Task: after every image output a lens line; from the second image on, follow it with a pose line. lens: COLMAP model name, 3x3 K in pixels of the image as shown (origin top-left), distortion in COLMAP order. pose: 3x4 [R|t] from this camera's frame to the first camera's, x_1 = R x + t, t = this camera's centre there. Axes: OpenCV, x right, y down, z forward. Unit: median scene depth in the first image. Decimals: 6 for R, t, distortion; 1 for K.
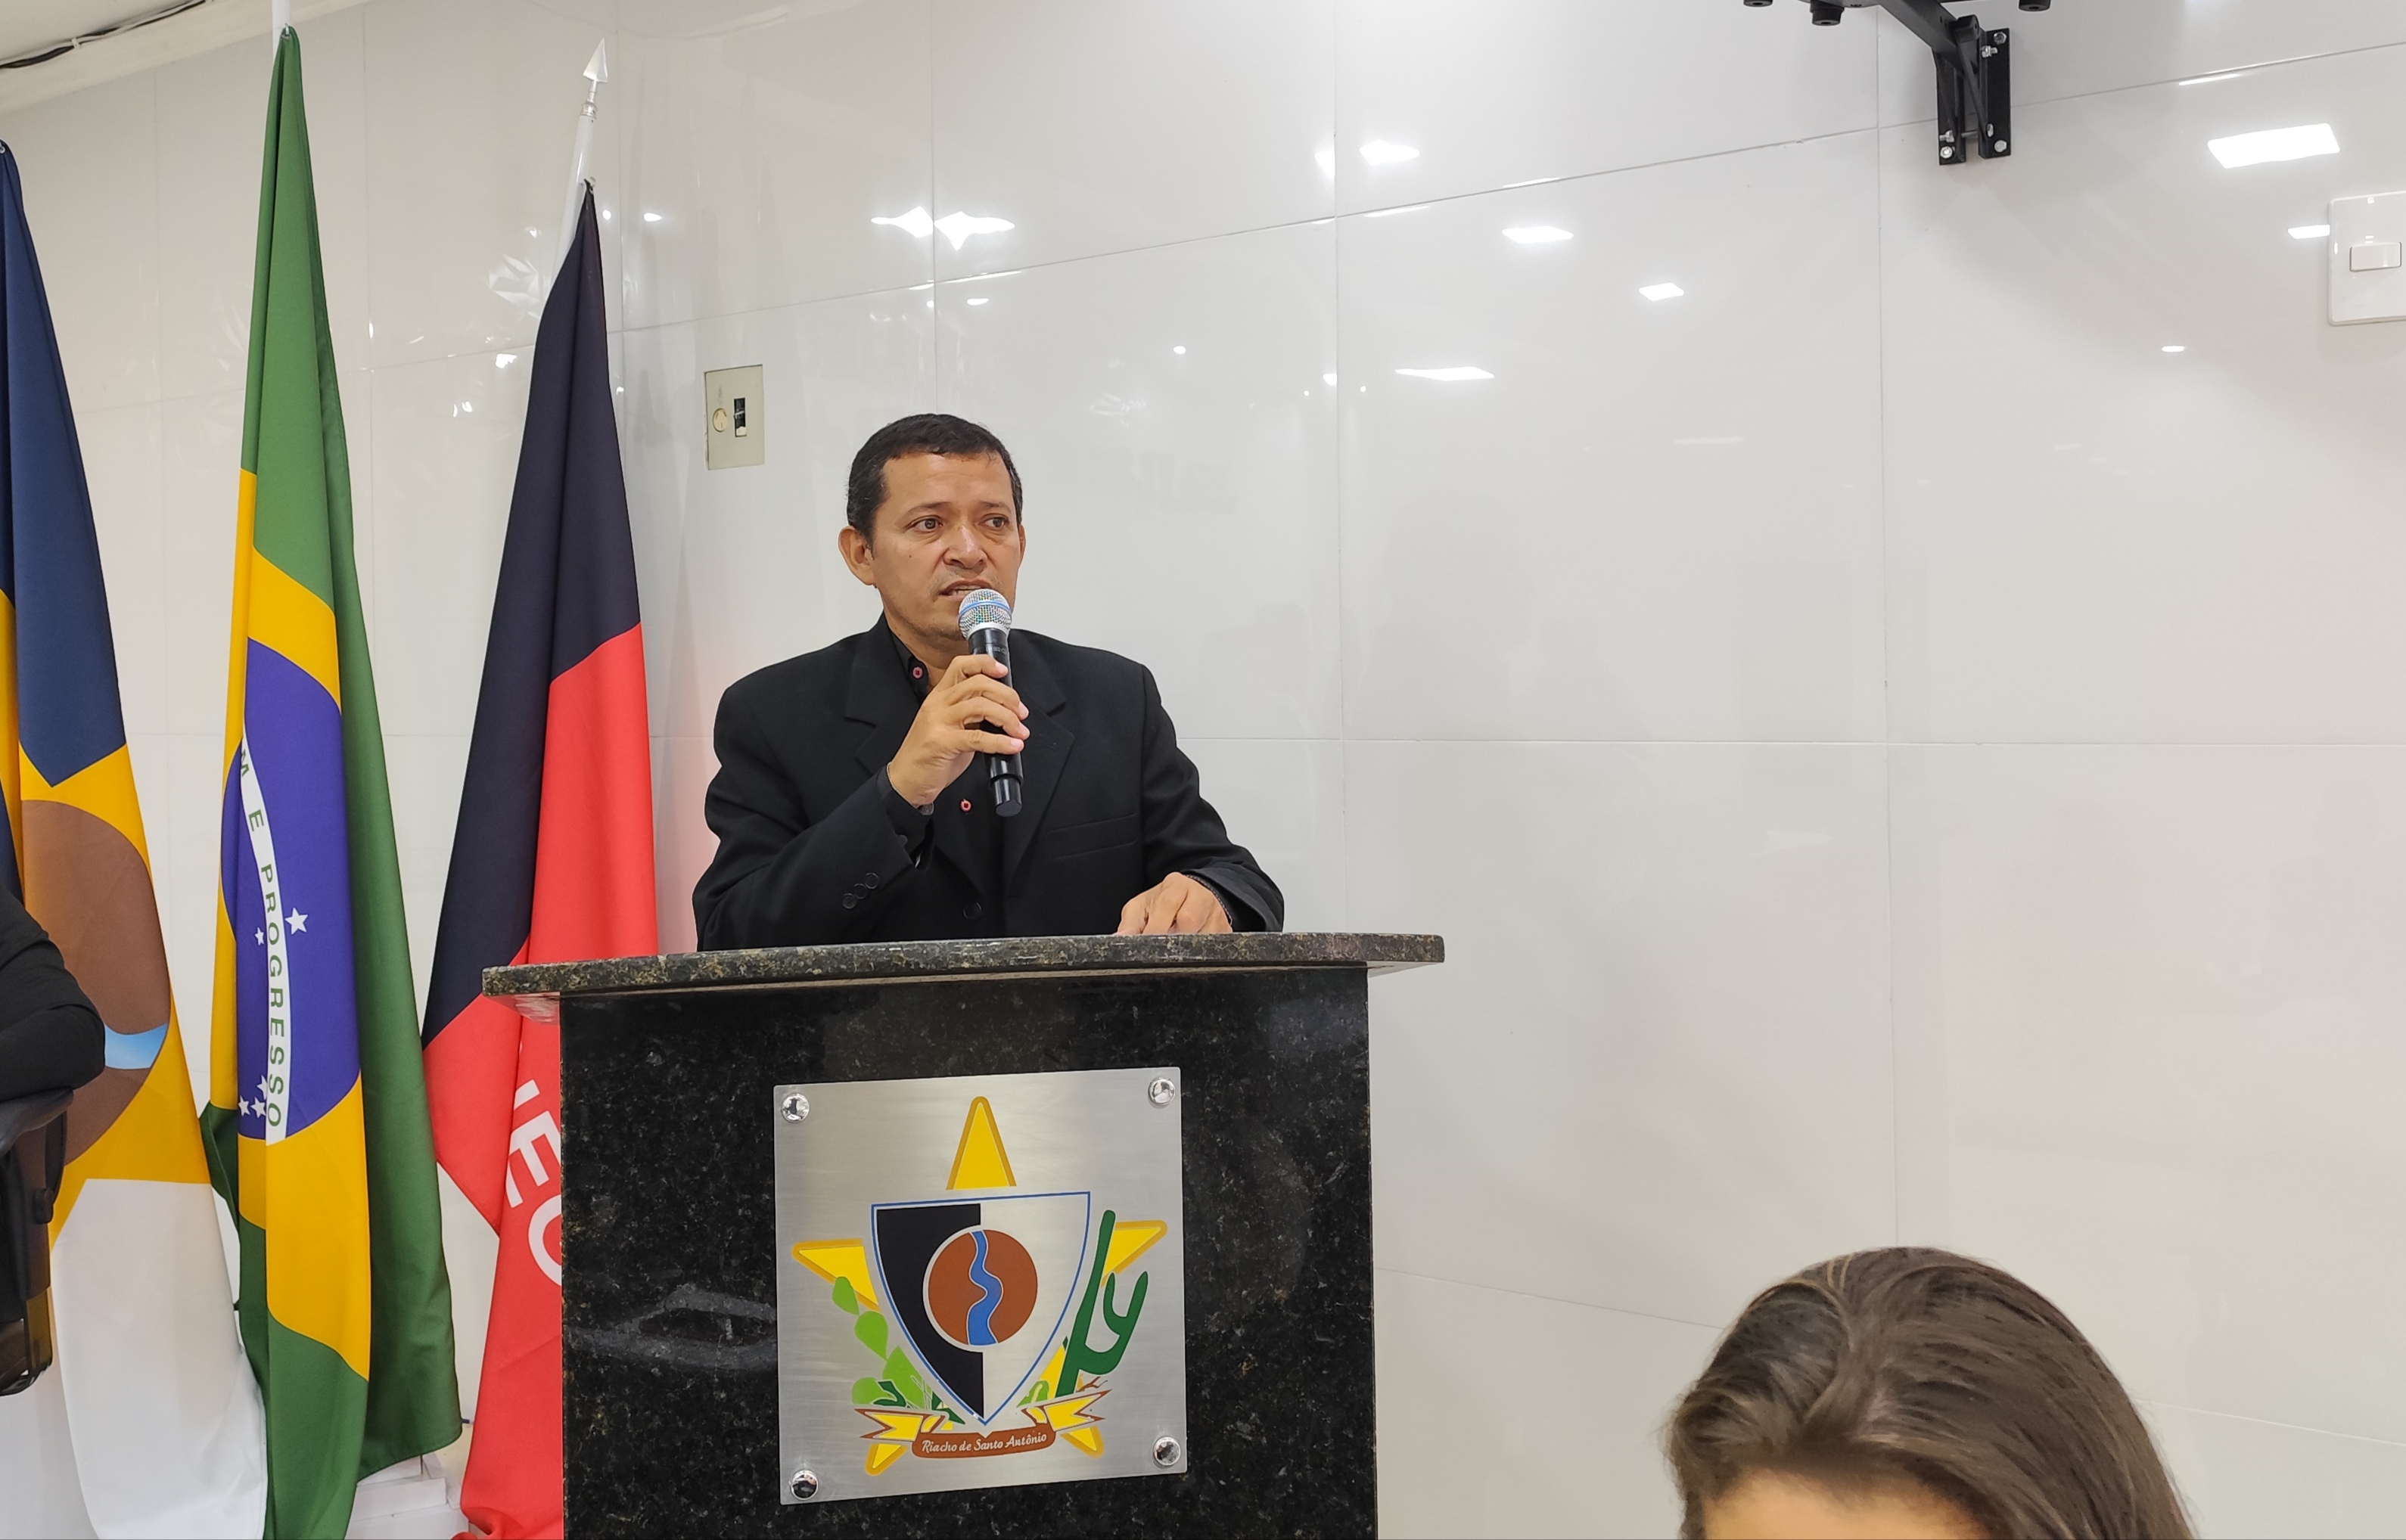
lens RADIAL K [[2127.0, 0, 1062.8], [0, 2127.0, 658.7], [0, 0, 1]] dist [0.032166, -0.015353]
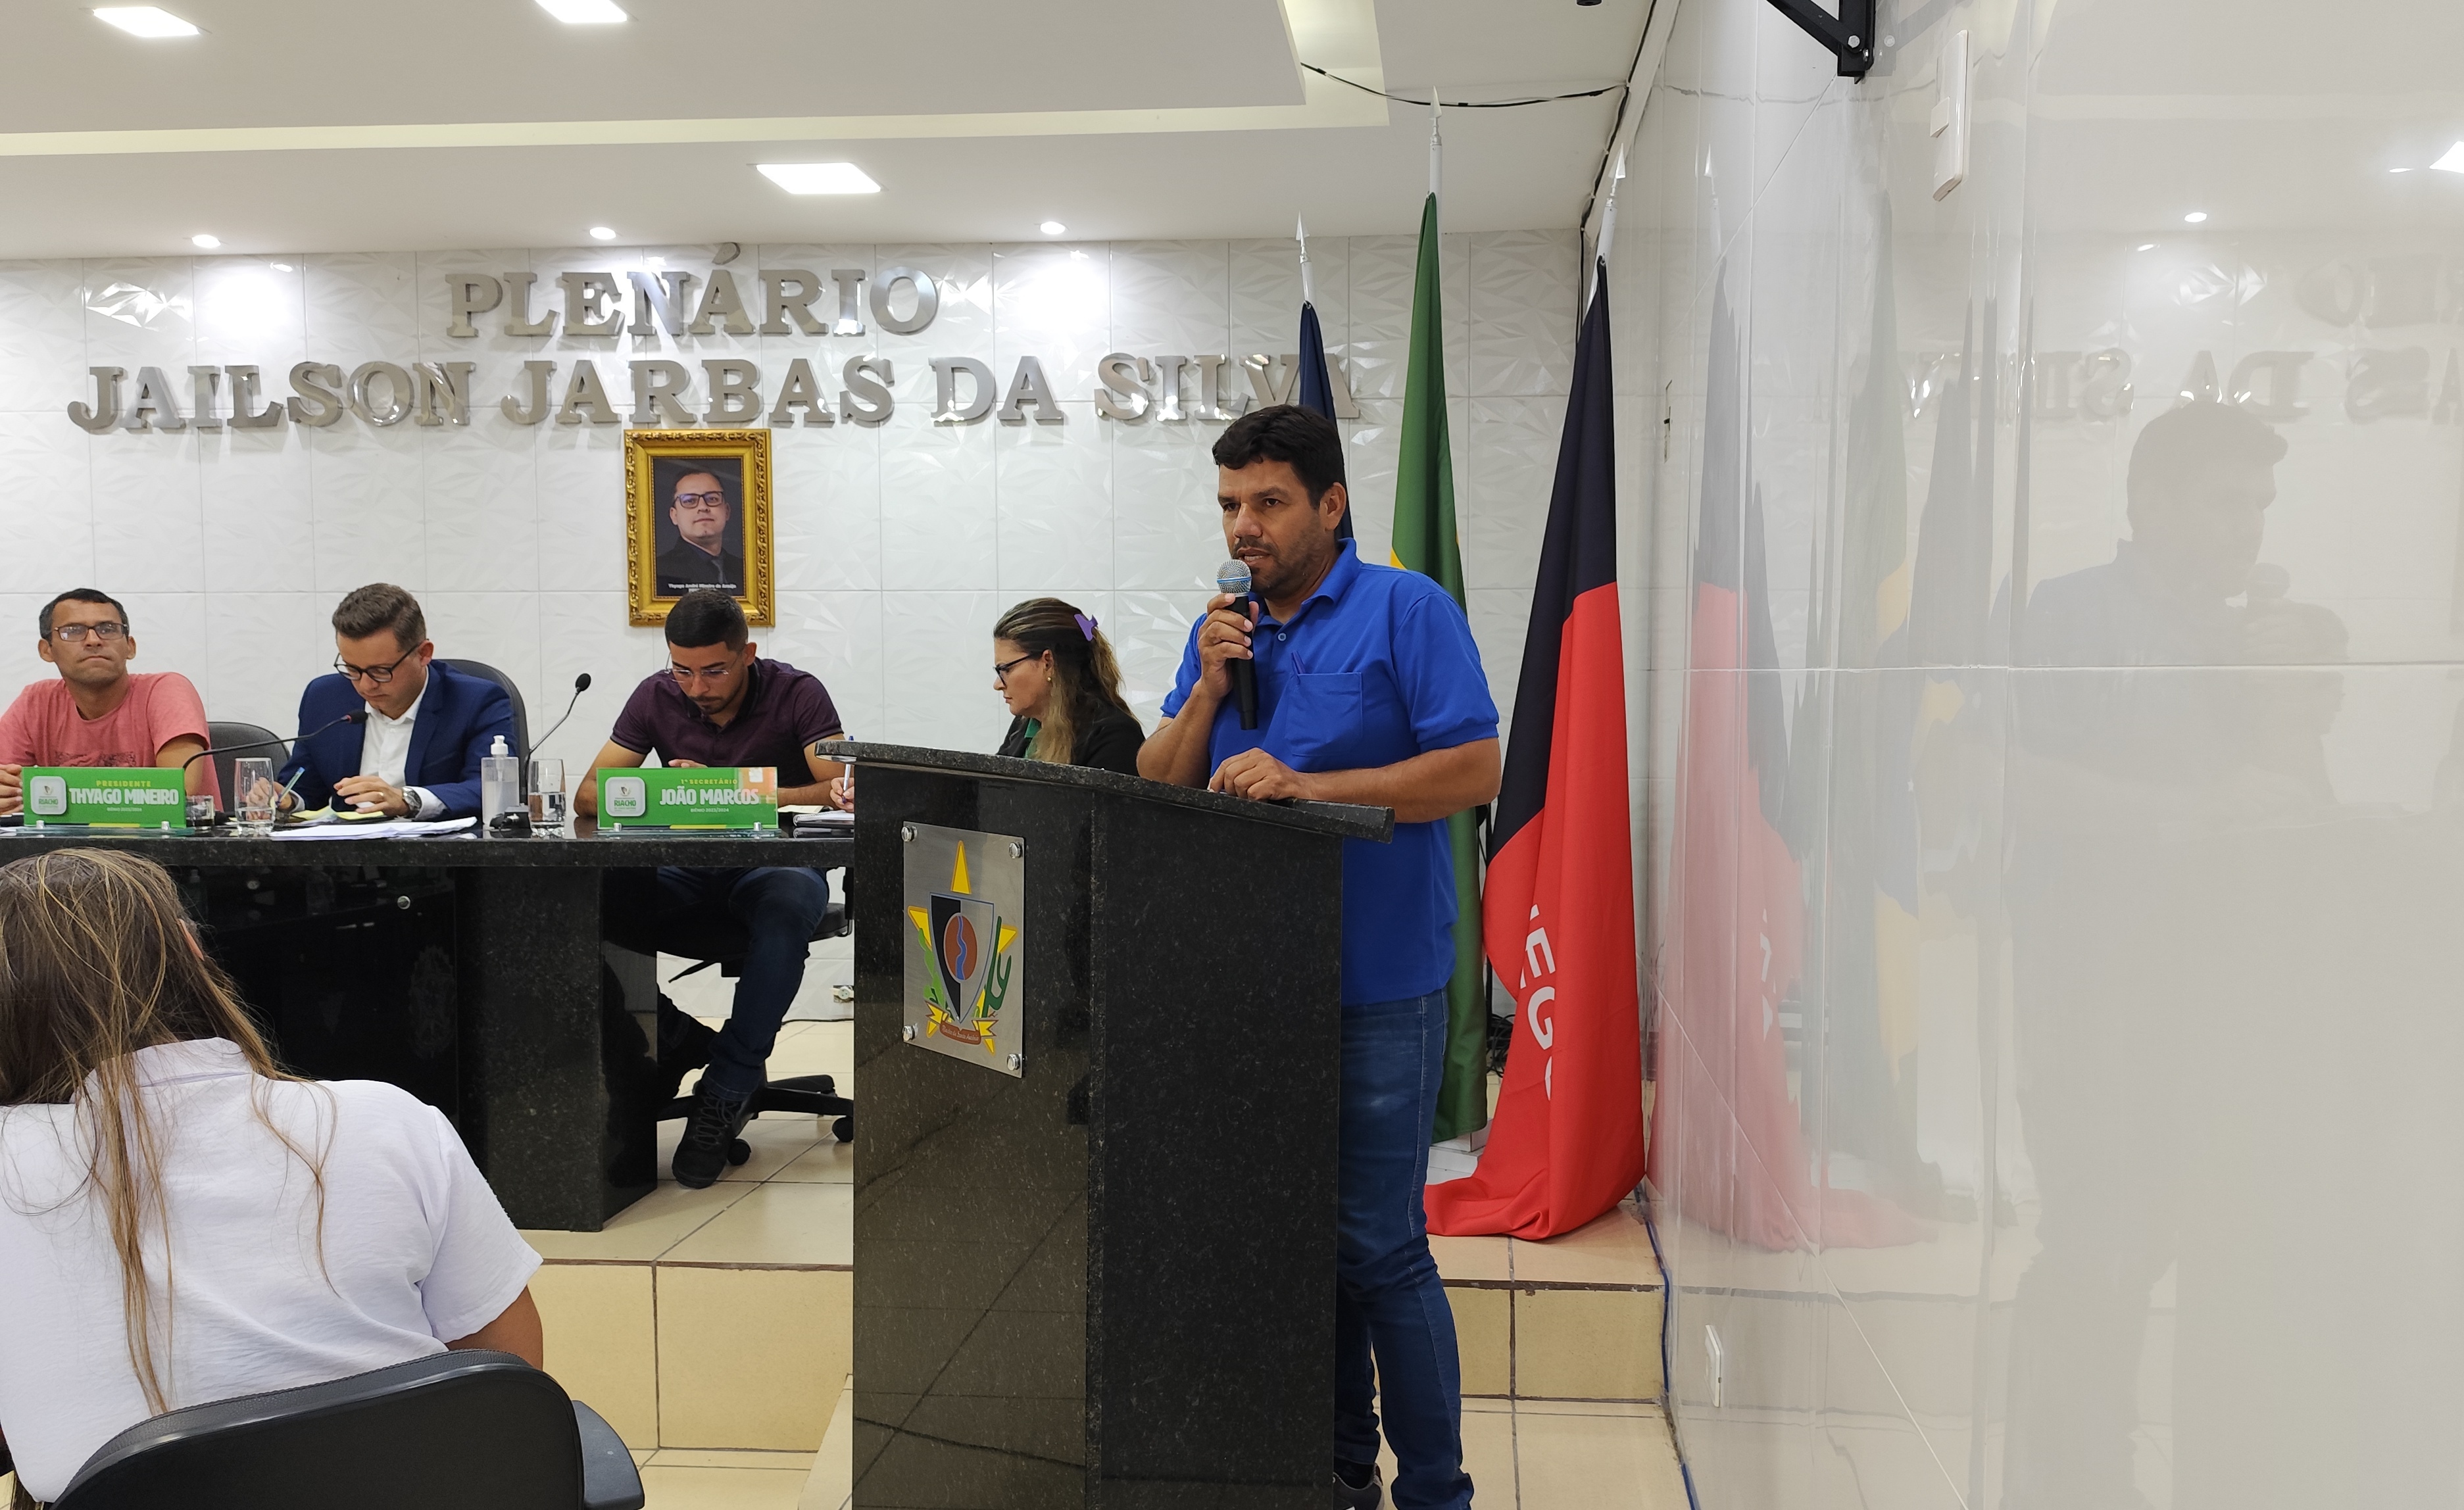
lens RADIAL K [[1841.9, 0, 1334.5], [0, 1841.9, 755.5], [0, 0, 1]] dist [0.062852, -0.080029]
pose [[0.526863, 0.059015, -0.847899, 1.384668], [-0.005702, 0.997810, 0.065906, 0.032492], [0.849931, -0.029889, 0.526046, 0.452001]]
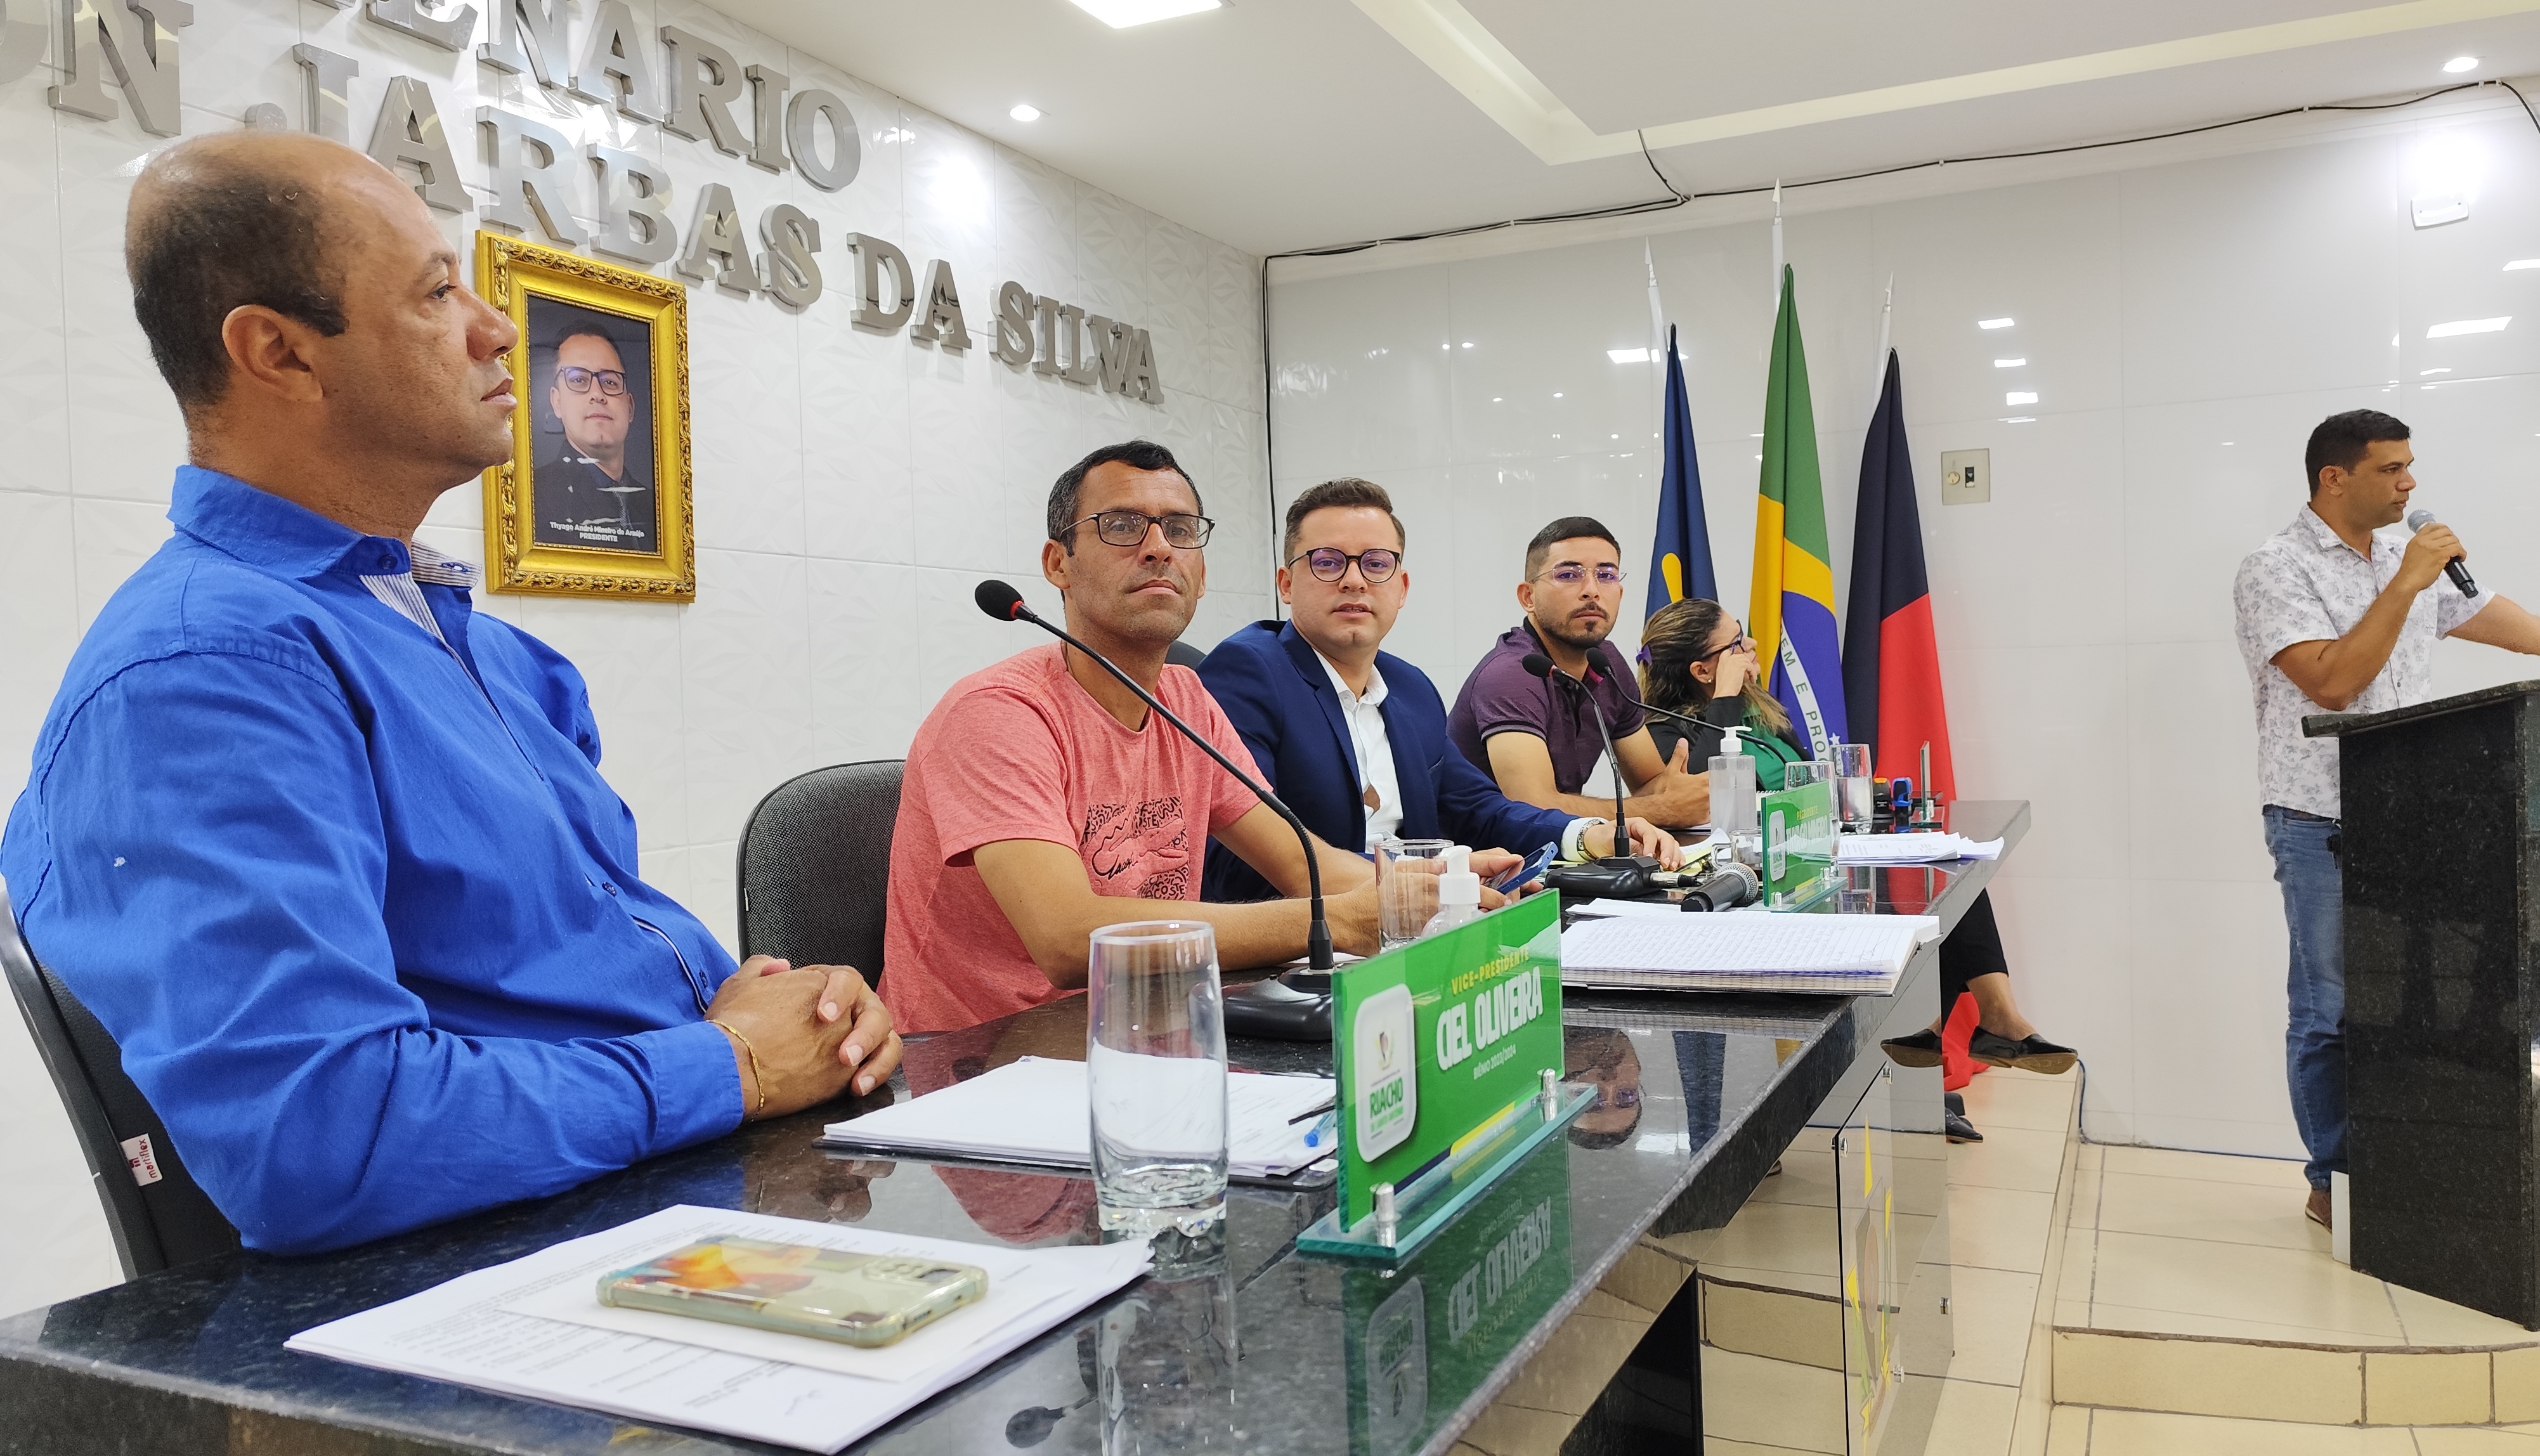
lens RADIAL K [[1787.7, 0, 1296.4], [0, 1787.7, 734.5], [0, 0, 1]] dist [0.006603, -0.006067]
pose [[0.982221, -0.011925, 0.187349, -2.045660], [0.007964, 0.999729, 0.021879, 0.144365], [-0.187559, -0.019998, 0.982050, -0.853055]]
